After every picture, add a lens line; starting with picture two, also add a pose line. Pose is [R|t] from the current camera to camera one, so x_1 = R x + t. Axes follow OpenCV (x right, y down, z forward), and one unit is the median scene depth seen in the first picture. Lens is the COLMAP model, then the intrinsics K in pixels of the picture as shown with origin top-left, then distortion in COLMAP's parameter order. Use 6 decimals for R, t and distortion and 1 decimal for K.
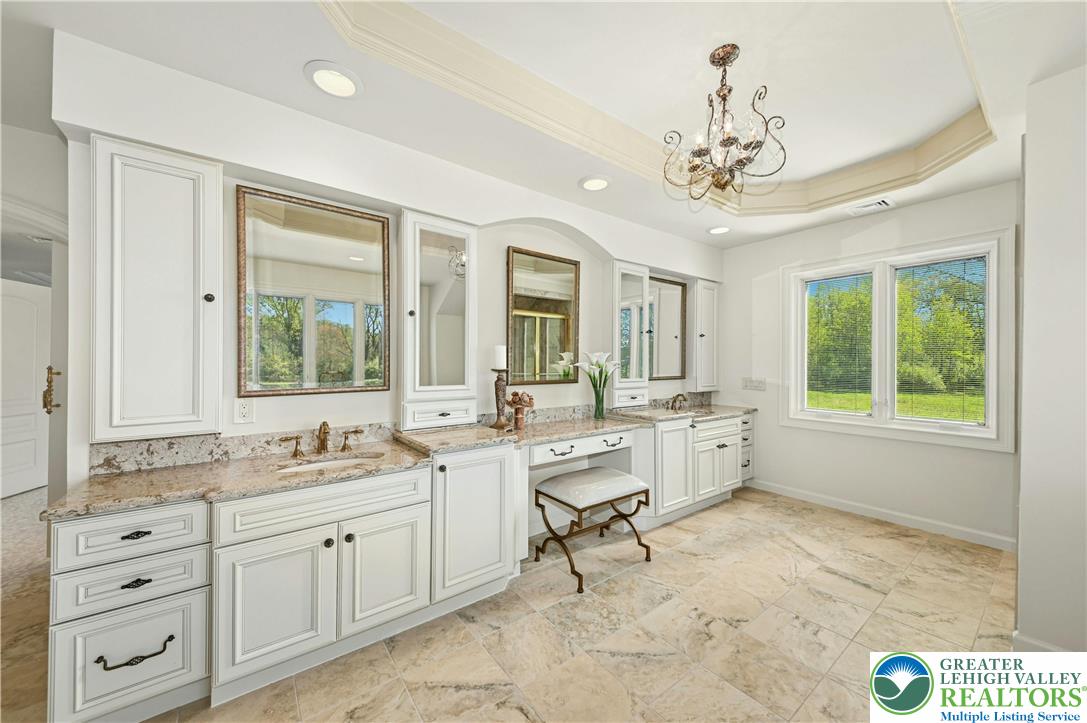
lens RADIAL K [[398.2, 0, 544.5], [0, 398.2, 366.1], [0, 0, 1]] dist [0.025179, -0.000055]
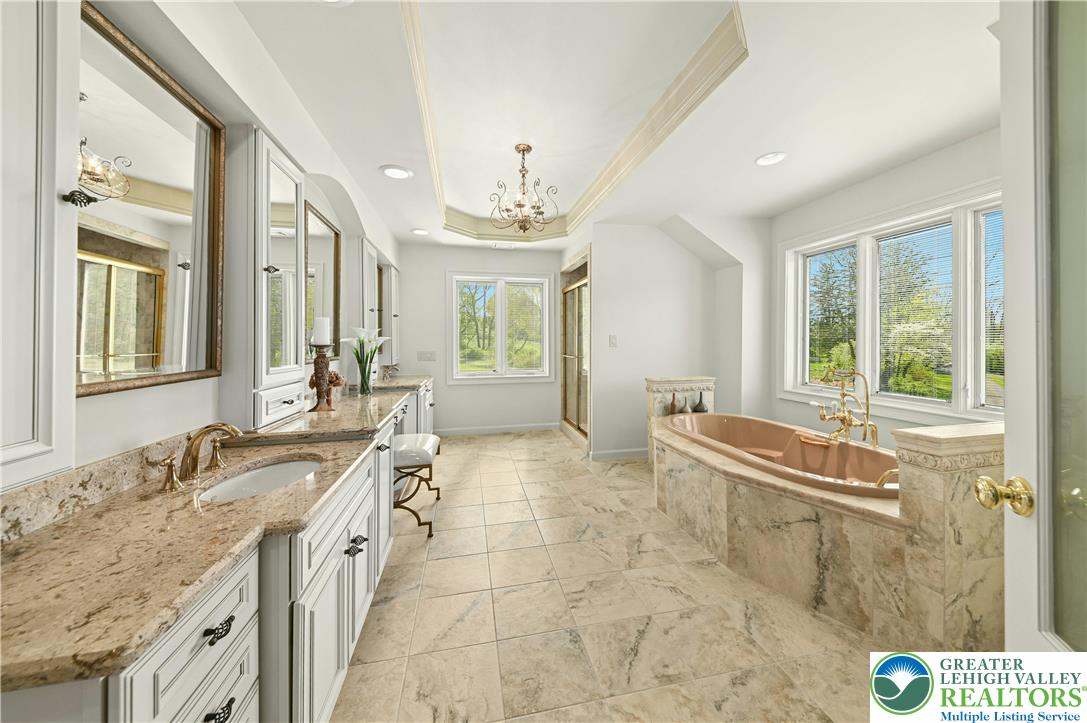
lens RADIAL K [[387.0, 0, 545.2], [0, 387.0, 339.6], [0, 0, 1]] dist [0.025385, -0.000252]
pose [[0.430739, 0.008636, 0.902435, -0.667570], [-0.001434, 0.999960, -0.008885, 0.005889], [-0.902475, 0.002533, 0.430734, 0.185101]]
